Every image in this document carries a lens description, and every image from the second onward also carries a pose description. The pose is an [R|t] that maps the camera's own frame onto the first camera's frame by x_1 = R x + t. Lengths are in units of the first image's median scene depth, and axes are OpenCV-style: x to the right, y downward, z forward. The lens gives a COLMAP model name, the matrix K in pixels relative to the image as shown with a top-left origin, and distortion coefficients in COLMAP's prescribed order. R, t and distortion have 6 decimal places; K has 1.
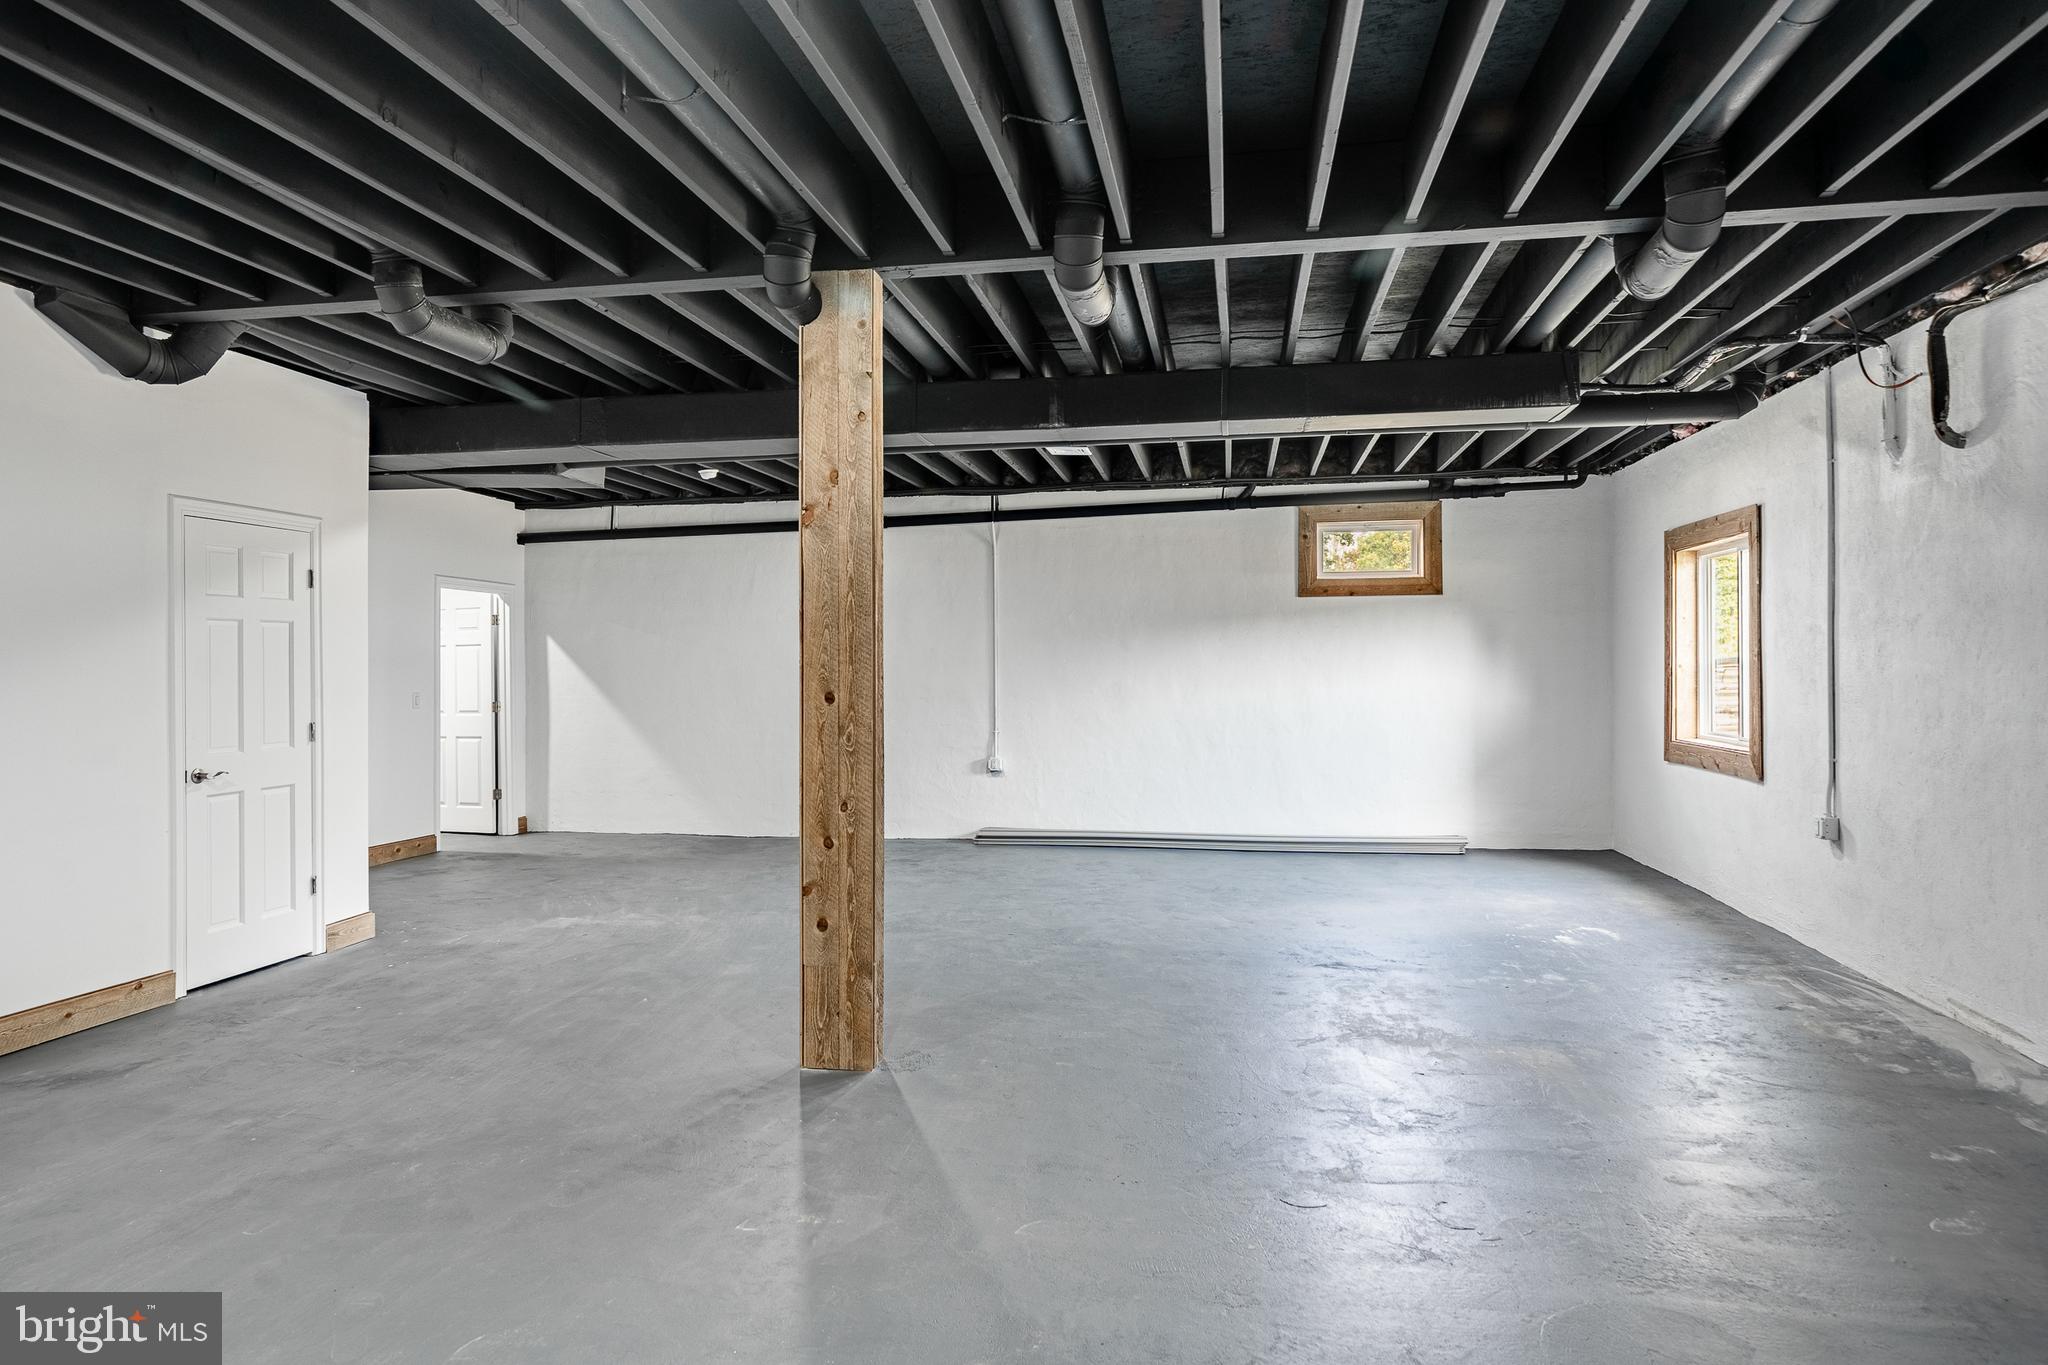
lens RADIAL K [[1167.0, 0, 1037.2], [0, 1167.0, 675.9], [0, 0, 1]] dist [-0.003155, -0.000318]
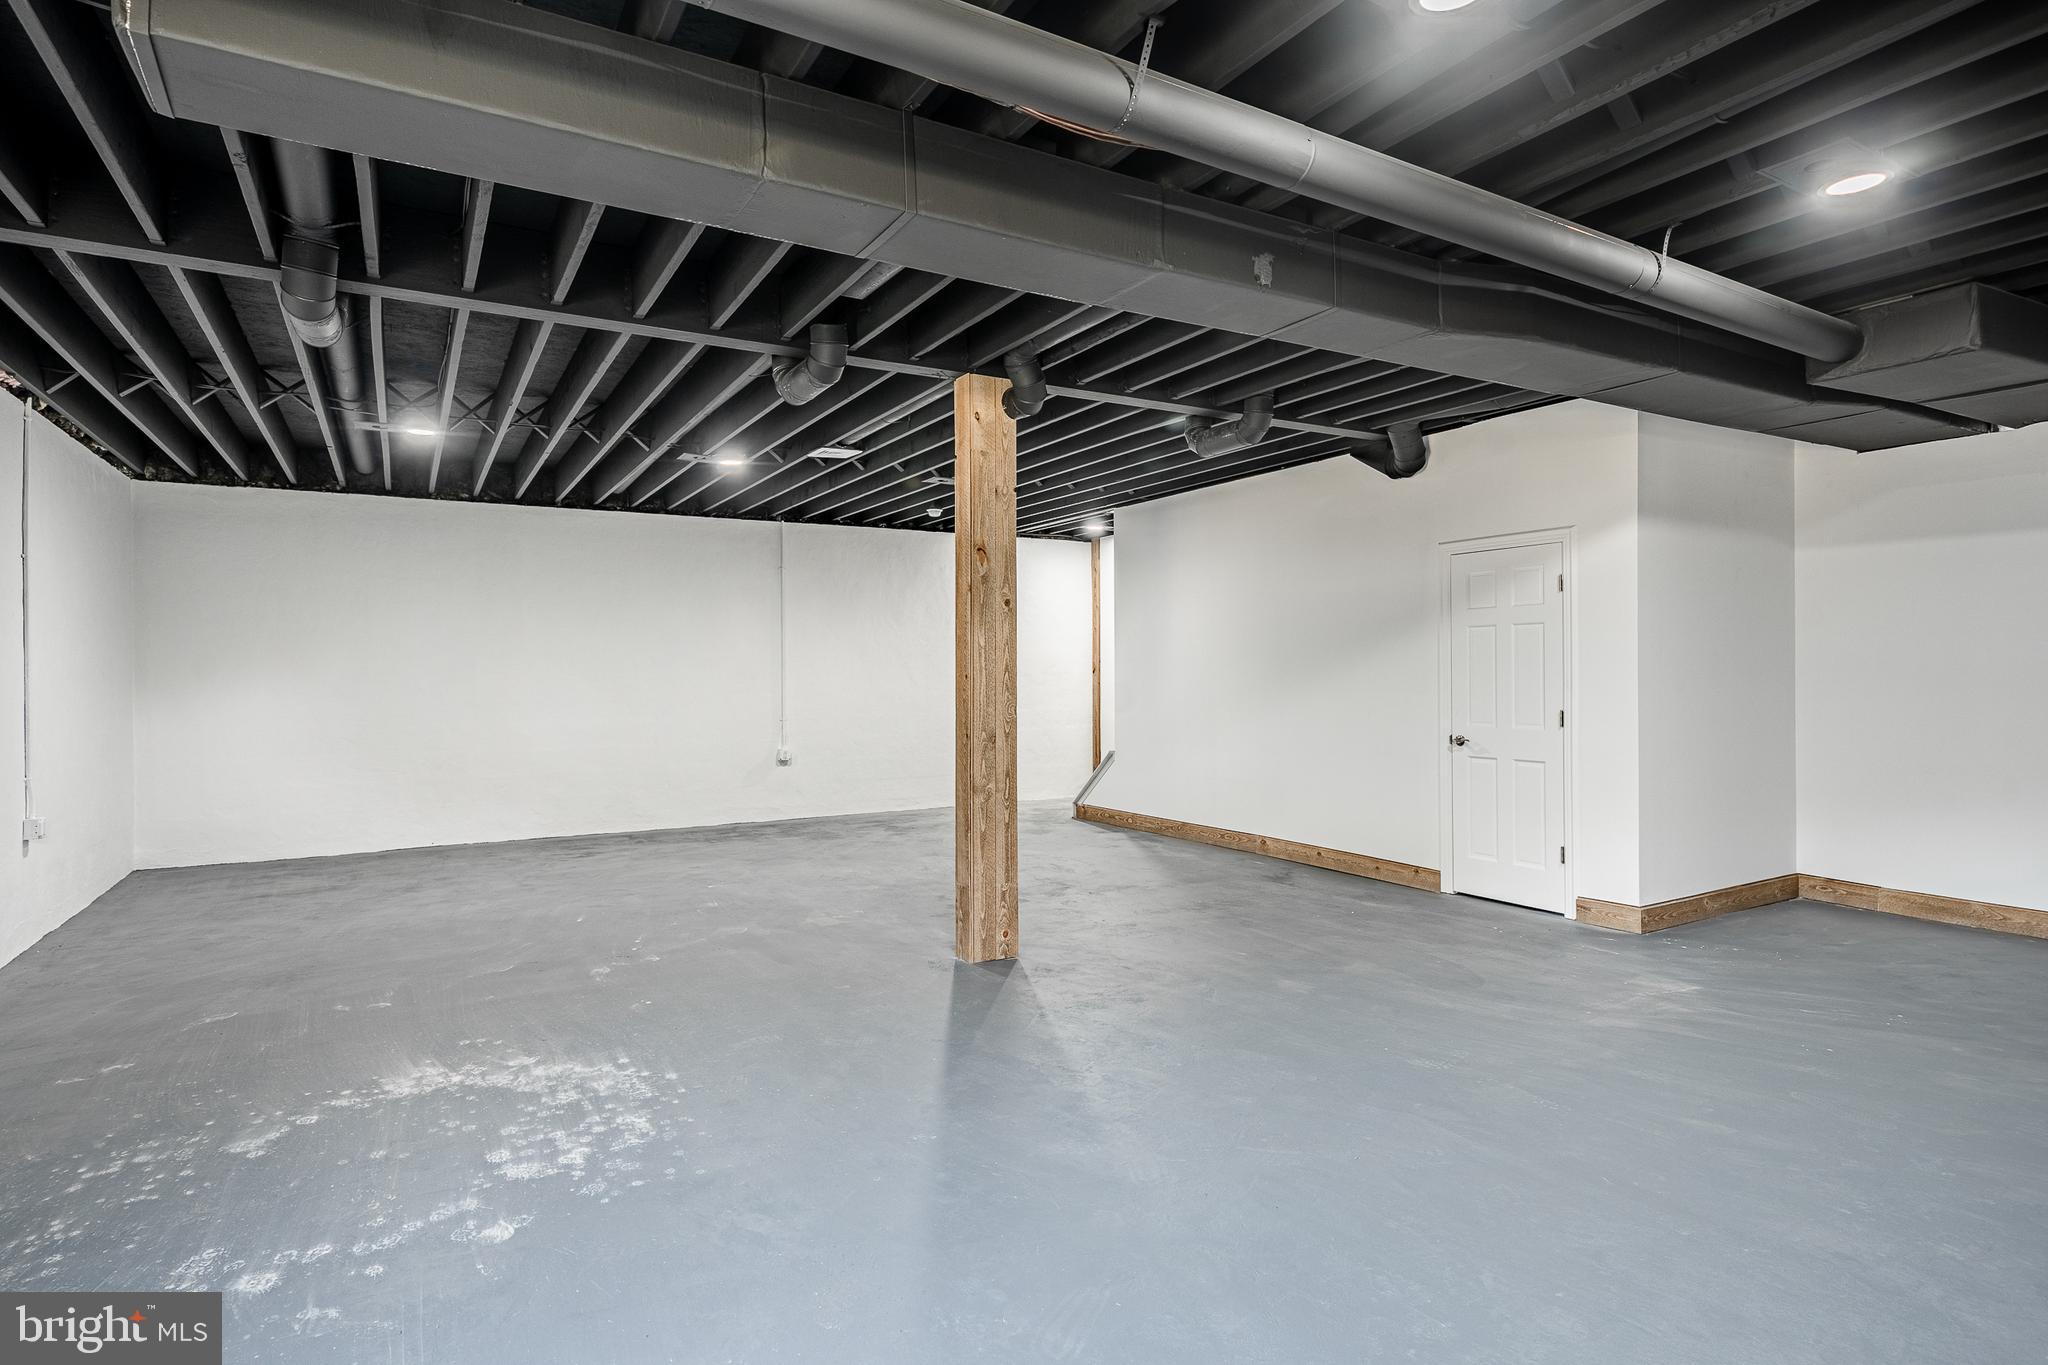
lens RADIAL K [[1072.1, 0, 1016.8], [0, 1072.1, 666.9], [0, 0, 1]] dist [0.002321, 0.000520]
pose [[-0.757587, 0.014291, -0.652578, 0.501000], [0.007470, 0.999885, 0.013225, -0.022001], [0.652691, 0.005145, -0.757606, 1.592386]]
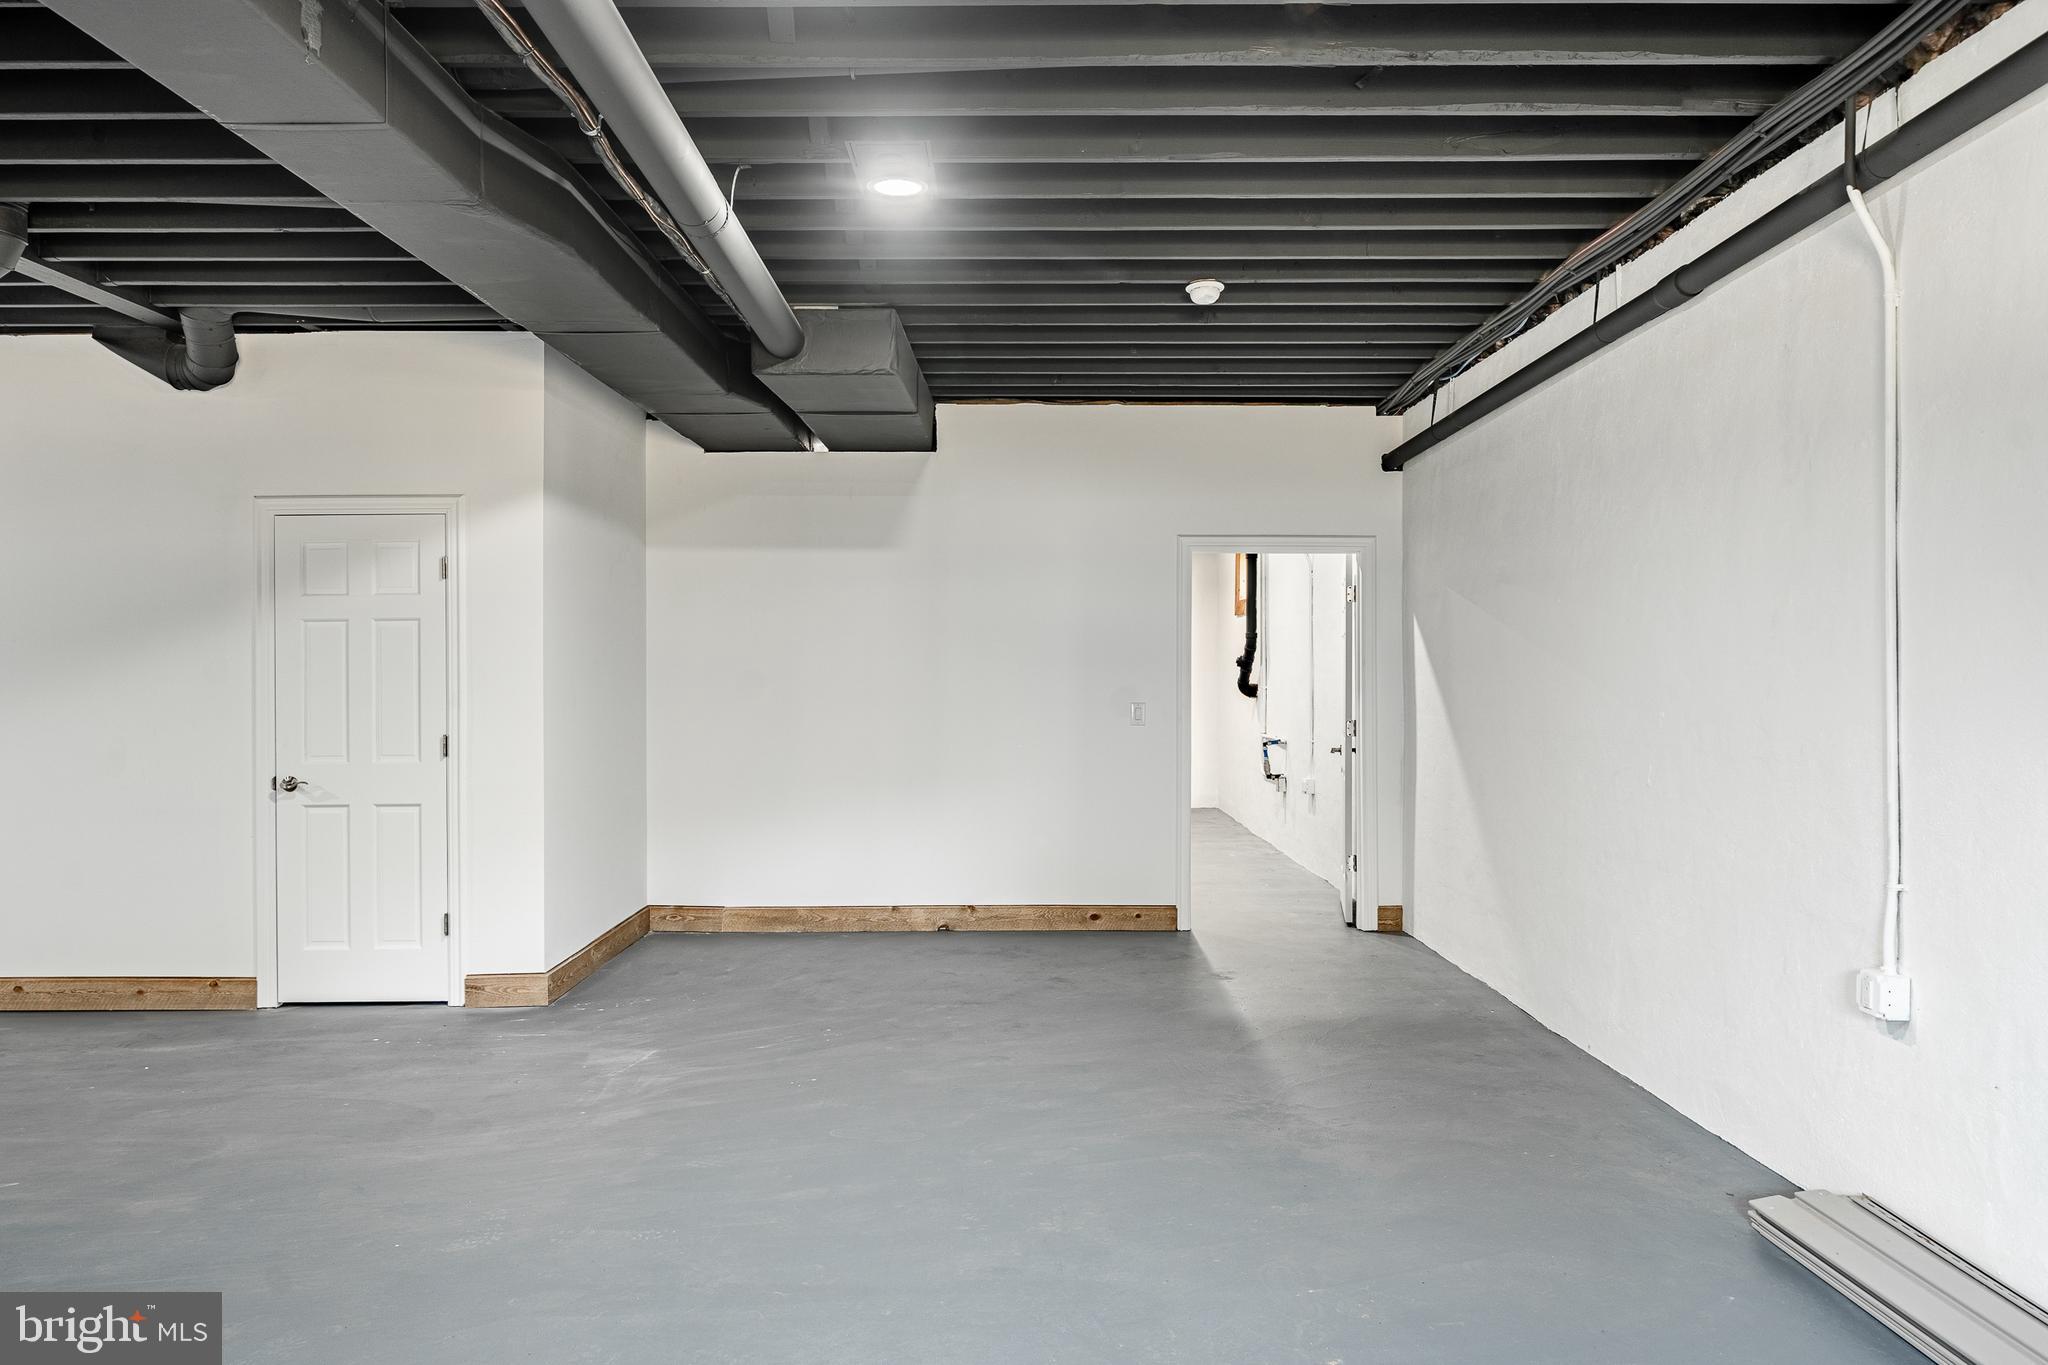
lens RADIAL K [[1396.8, 0, 1022.0], [0, 1396.8, 683.6], [0, 0, 1]] dist [0.001124, 0.001279]
pose [[0.200412, 0.019115, -0.979525, 0.520496], [-0.007866, 0.999809, 0.017902, -0.022117], [0.979680, 0.004117, 0.200524, 1.336195]]
